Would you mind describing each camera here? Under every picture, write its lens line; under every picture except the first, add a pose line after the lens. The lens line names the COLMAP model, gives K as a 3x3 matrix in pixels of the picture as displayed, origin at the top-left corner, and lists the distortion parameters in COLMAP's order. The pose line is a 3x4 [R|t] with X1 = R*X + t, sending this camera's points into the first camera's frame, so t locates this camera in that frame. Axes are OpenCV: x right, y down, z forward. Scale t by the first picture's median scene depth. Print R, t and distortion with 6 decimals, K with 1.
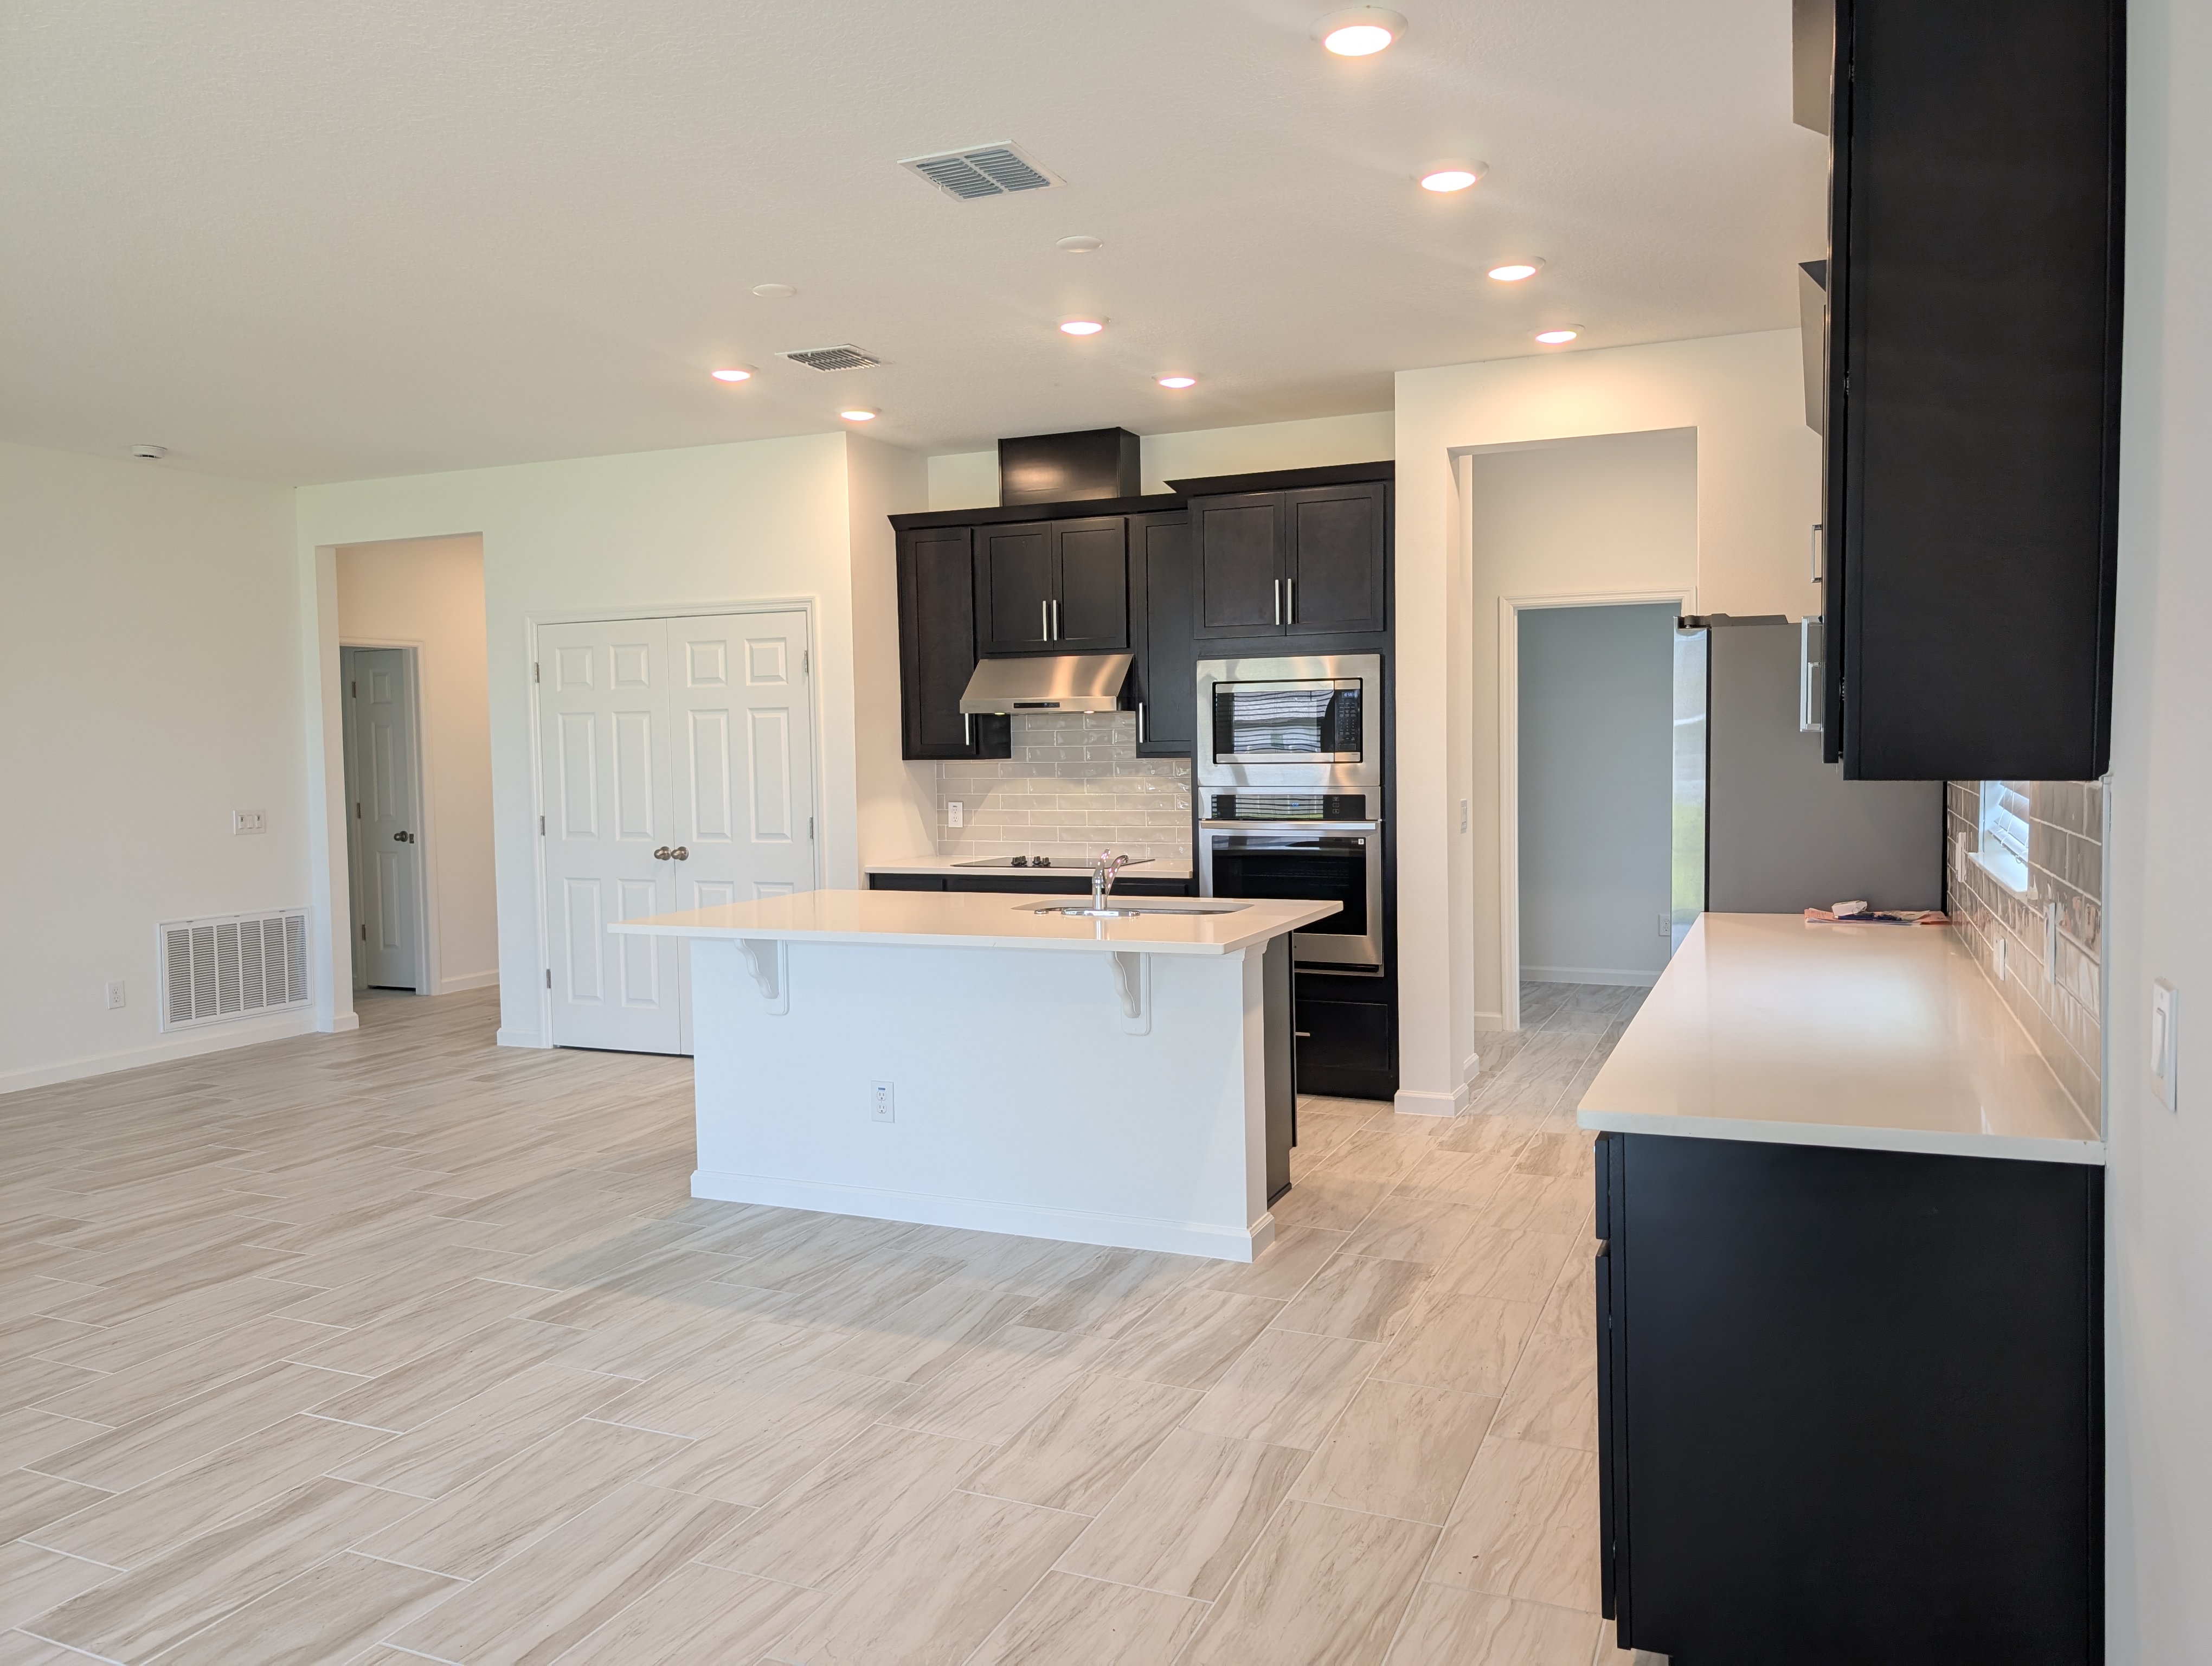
lens RADIAL K [[1601.8, 0, 1119.4], [0, 1601.8, 825.9], [0, 0, 1]] dist [0.010848, -0.003948]
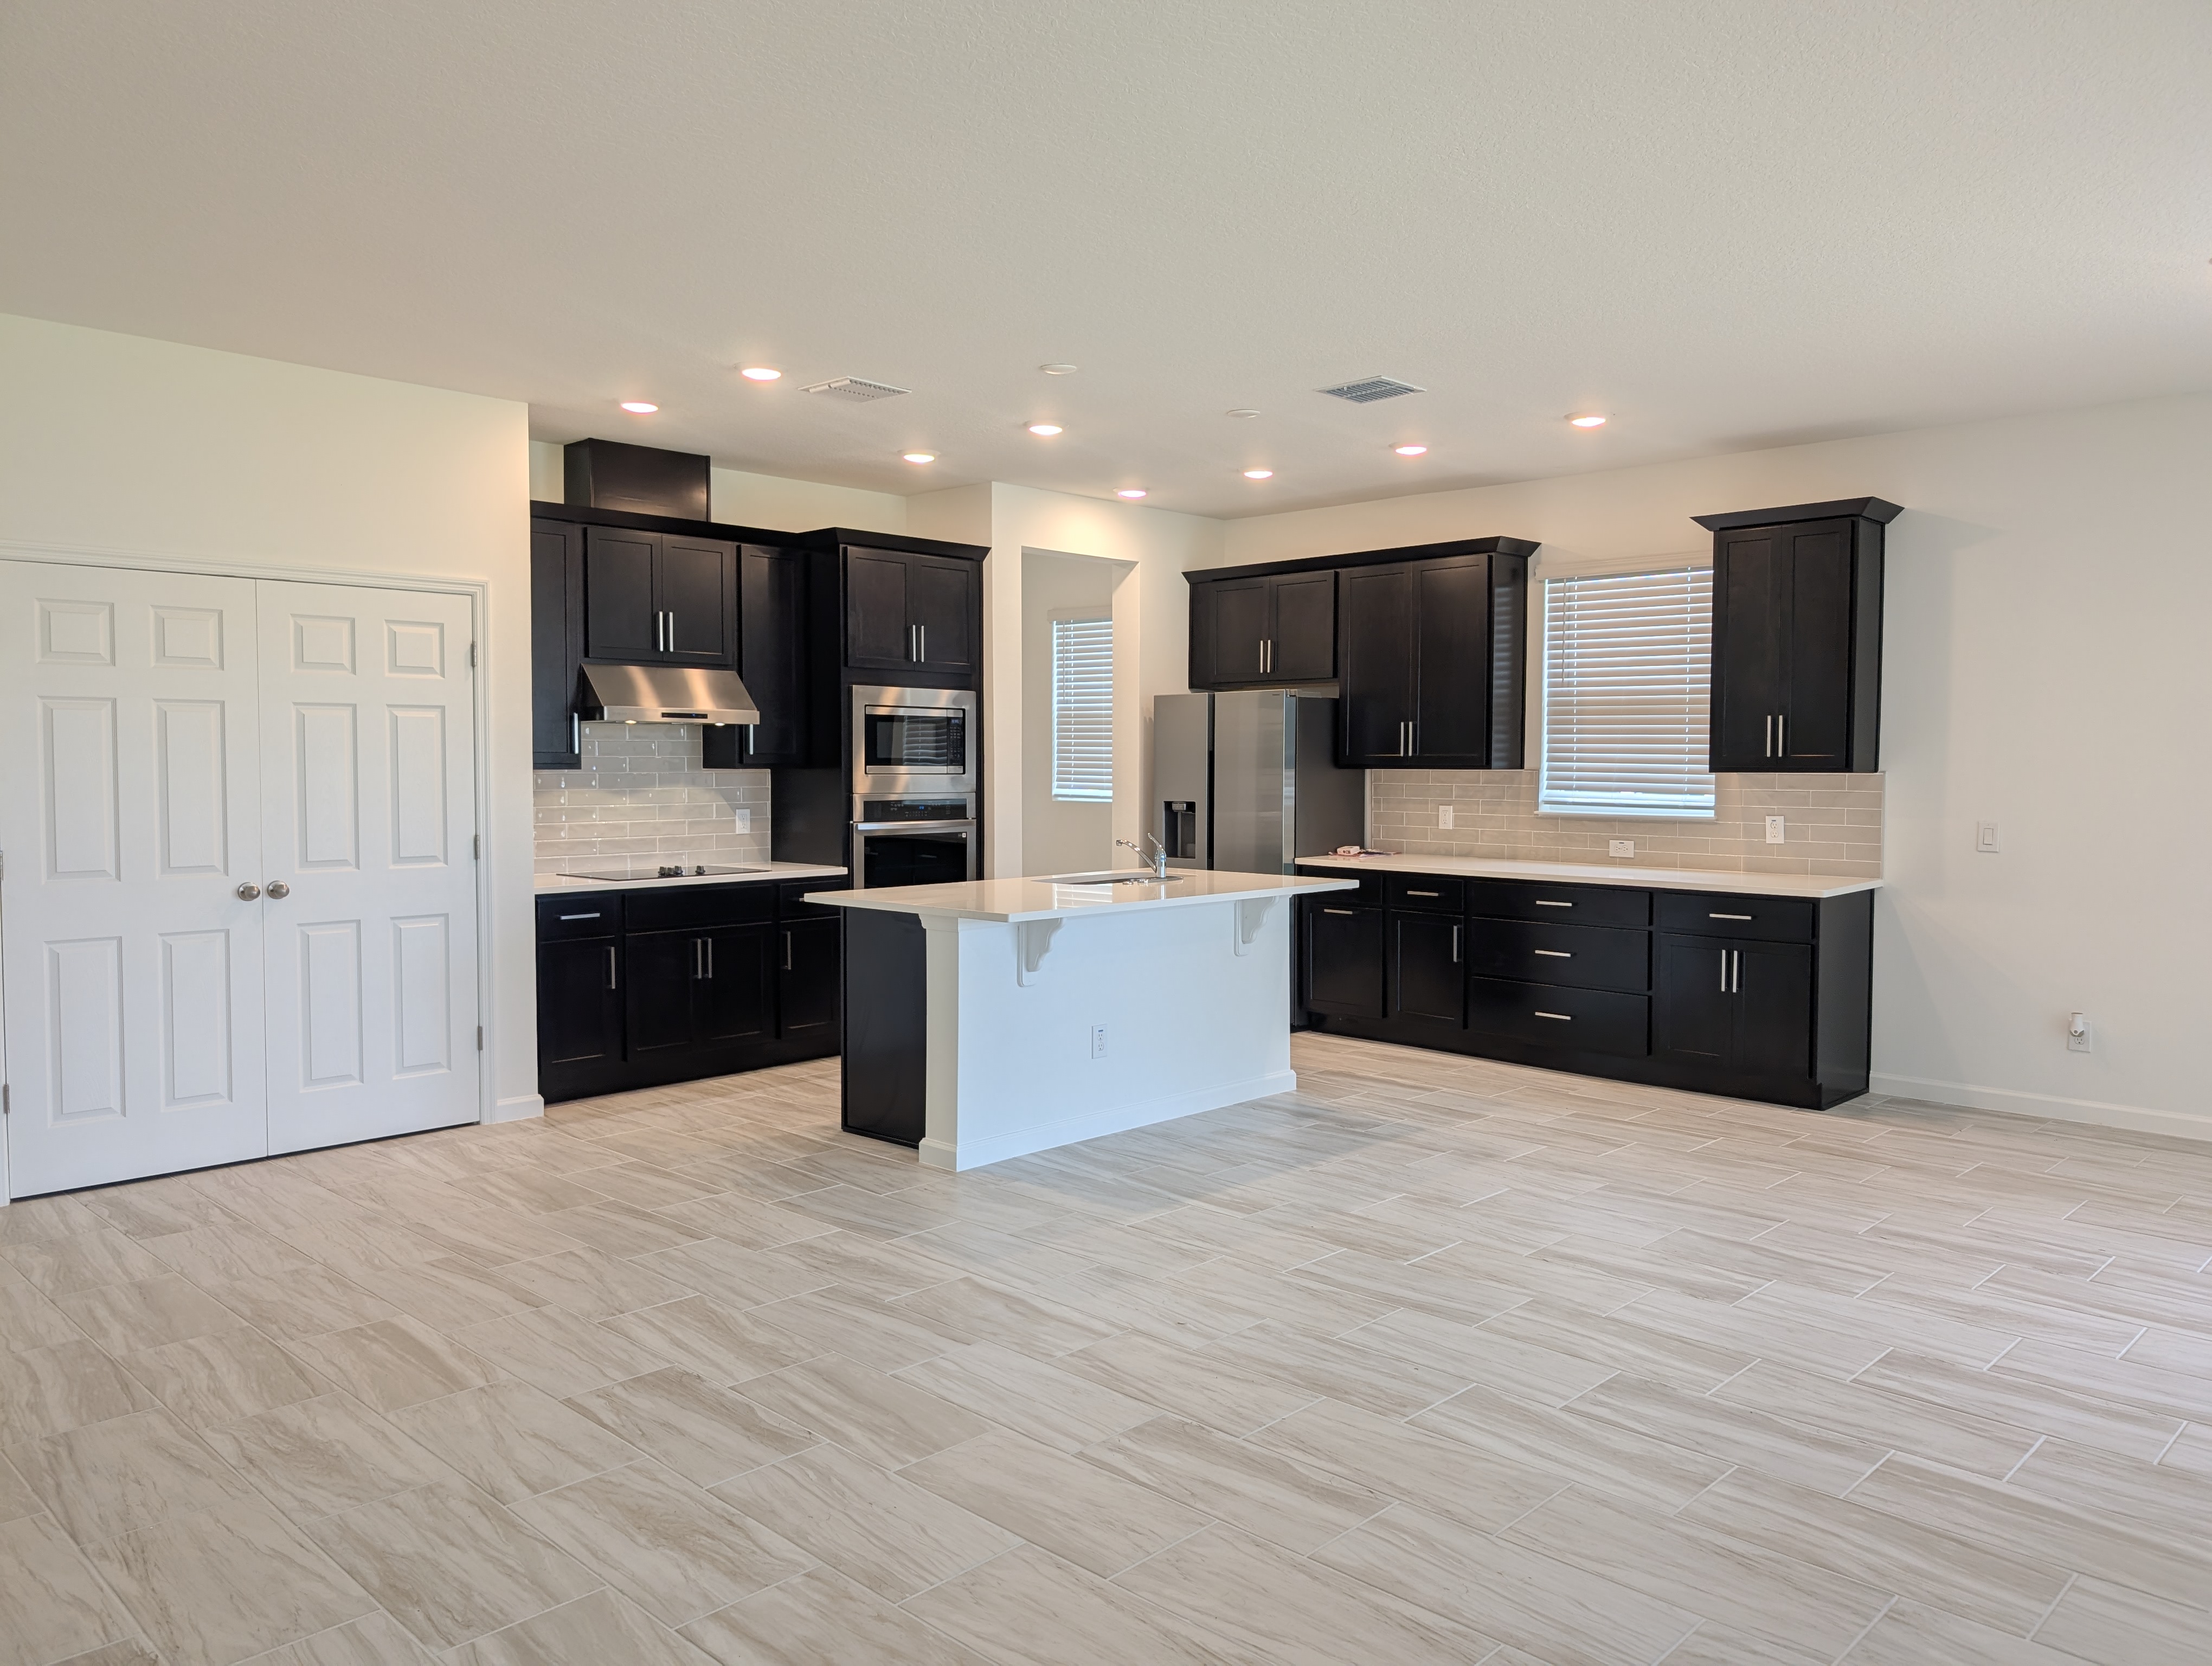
lens RADIAL K [[1604.7, 0, 1111.2], [0, 1604.7, 839.3], [0, 0, 1]] dist [0.011201, -0.001184]
pose [[0.352777, -0.030550, 0.935209, -1.413463], [0.040562, 0.999027, 0.017334, -0.006325], [-0.934828, 0.031819, 0.353673, 0.595038]]
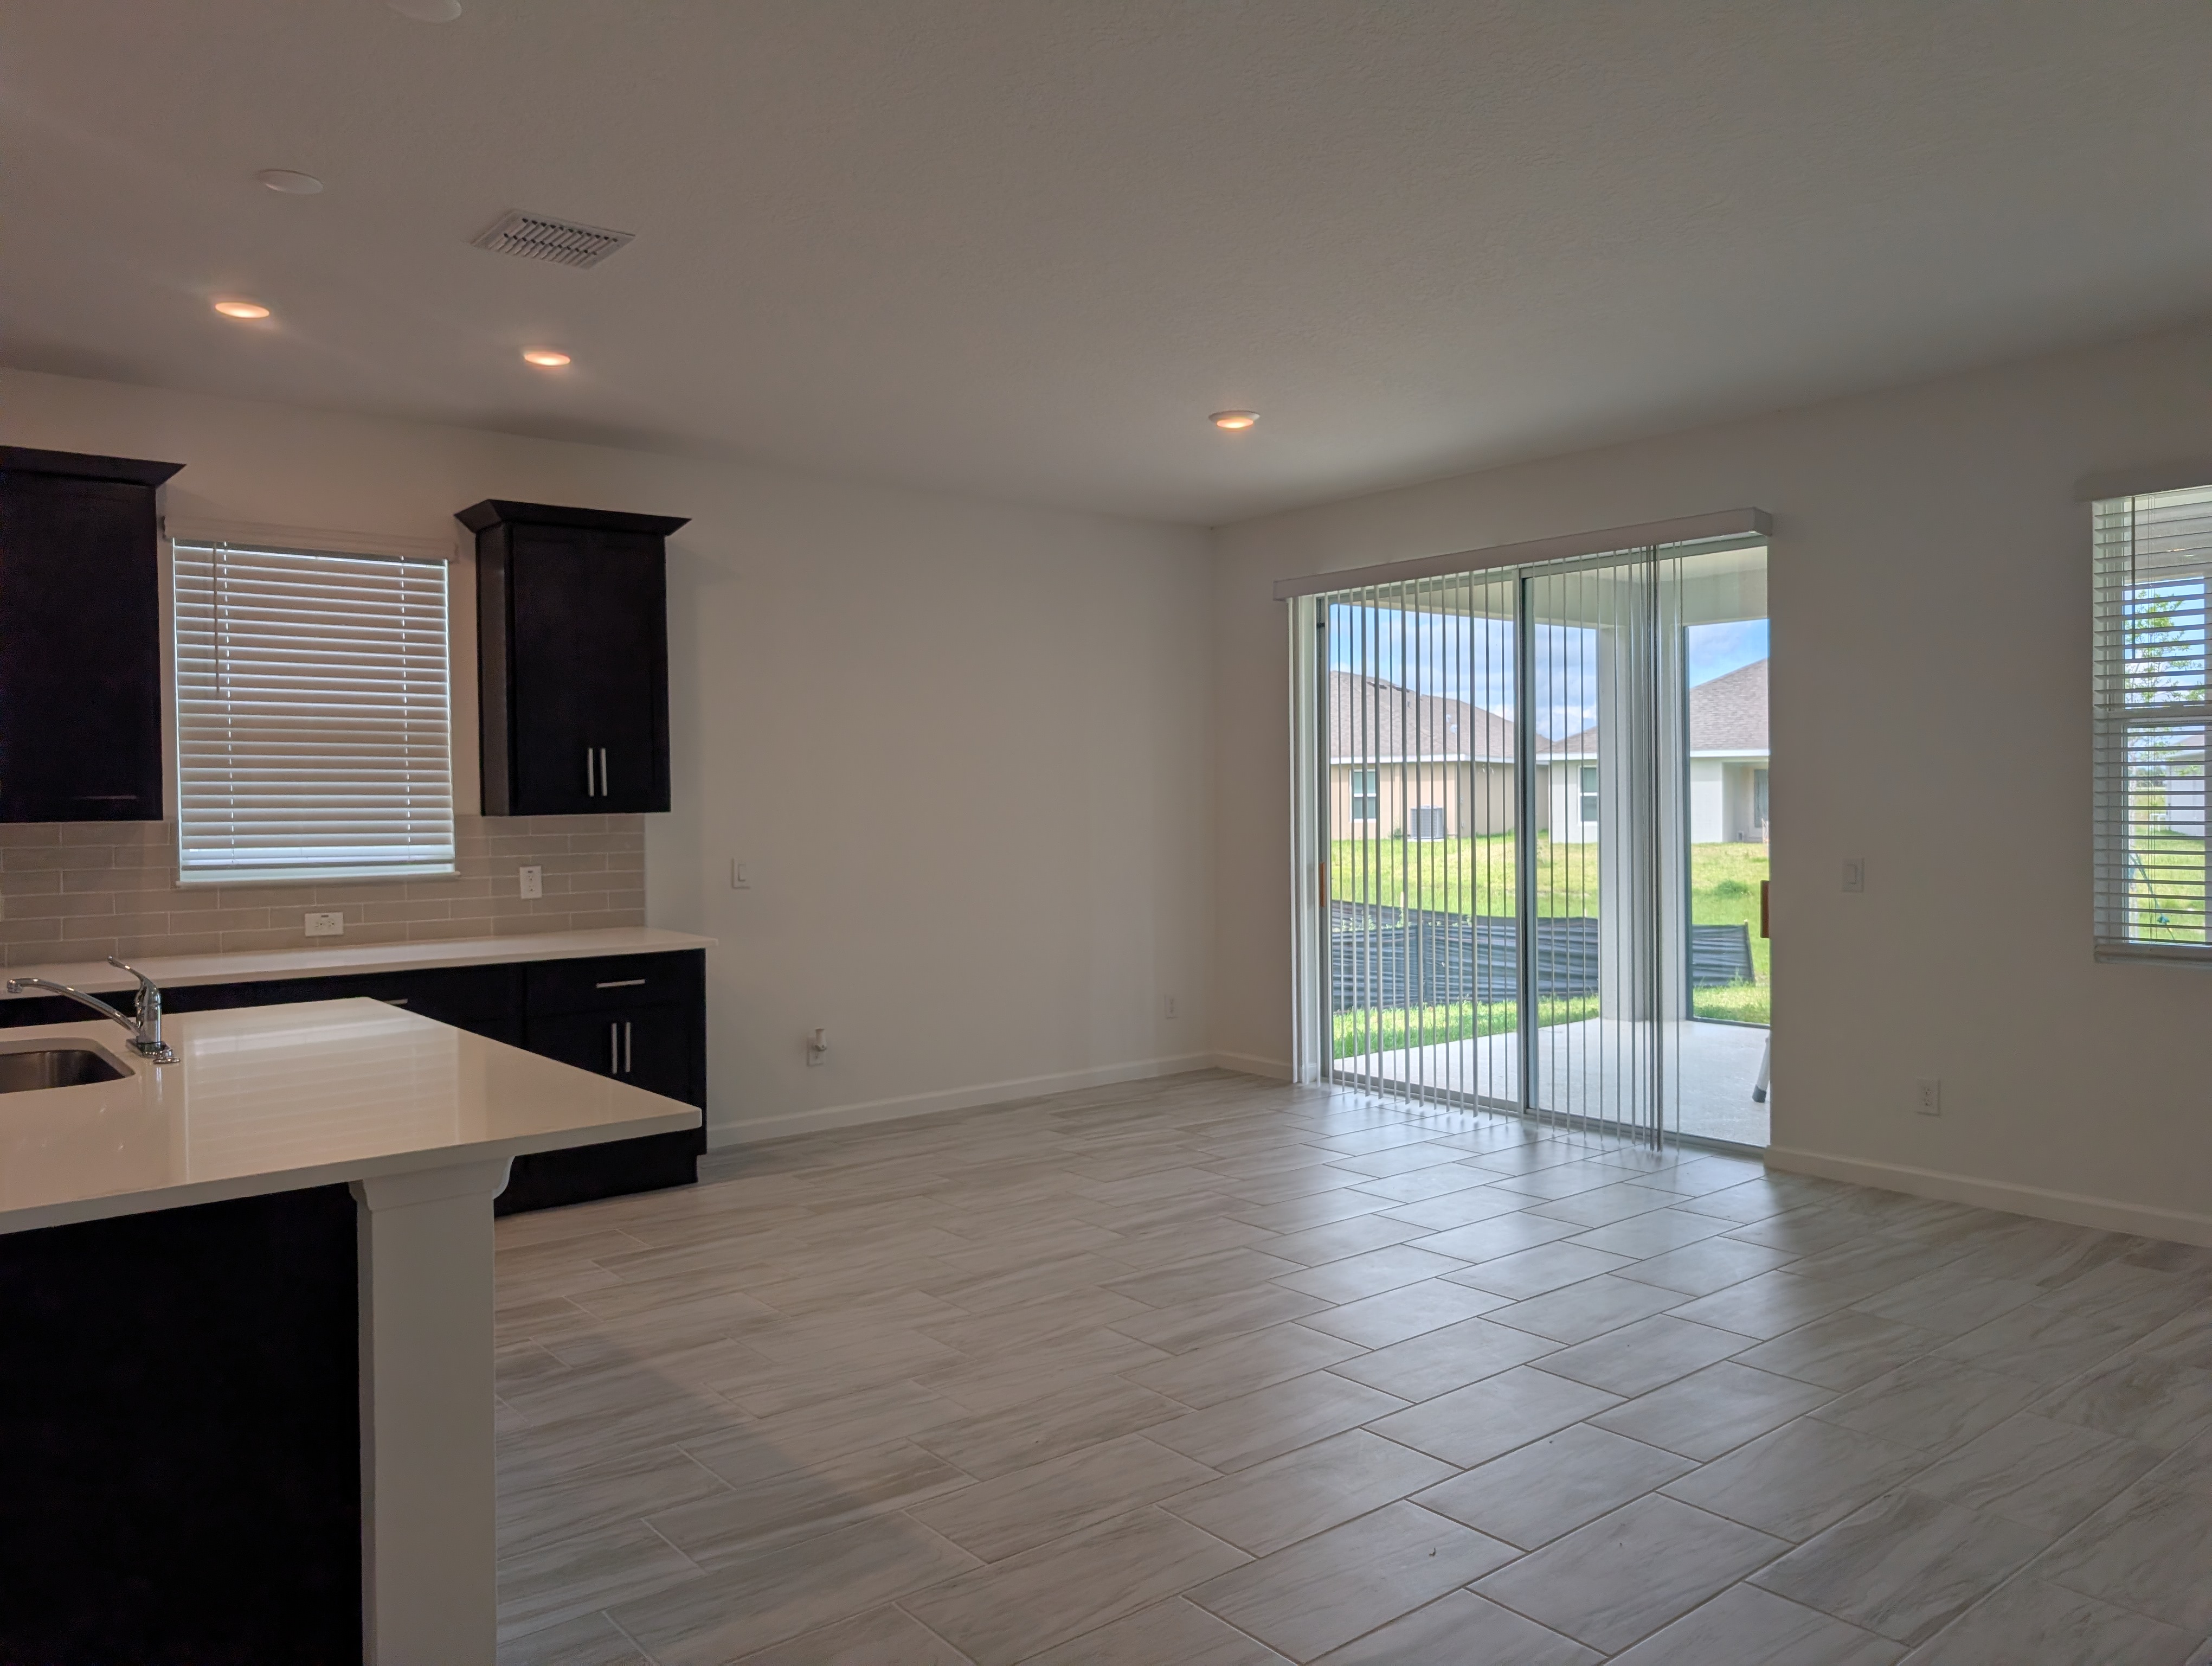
lens RADIAL K [[1607.1, 0, 1120.4], [0, 1607.1, 817.9], [0, 0, 1]] dist [0.003837, 0.002231]
pose [[-0.891383, 0.018602, 0.452869, -0.749579], [0.048273, 0.997371, 0.054047, -0.065311], [-0.450673, 0.070038, -0.889937, 1.528092]]
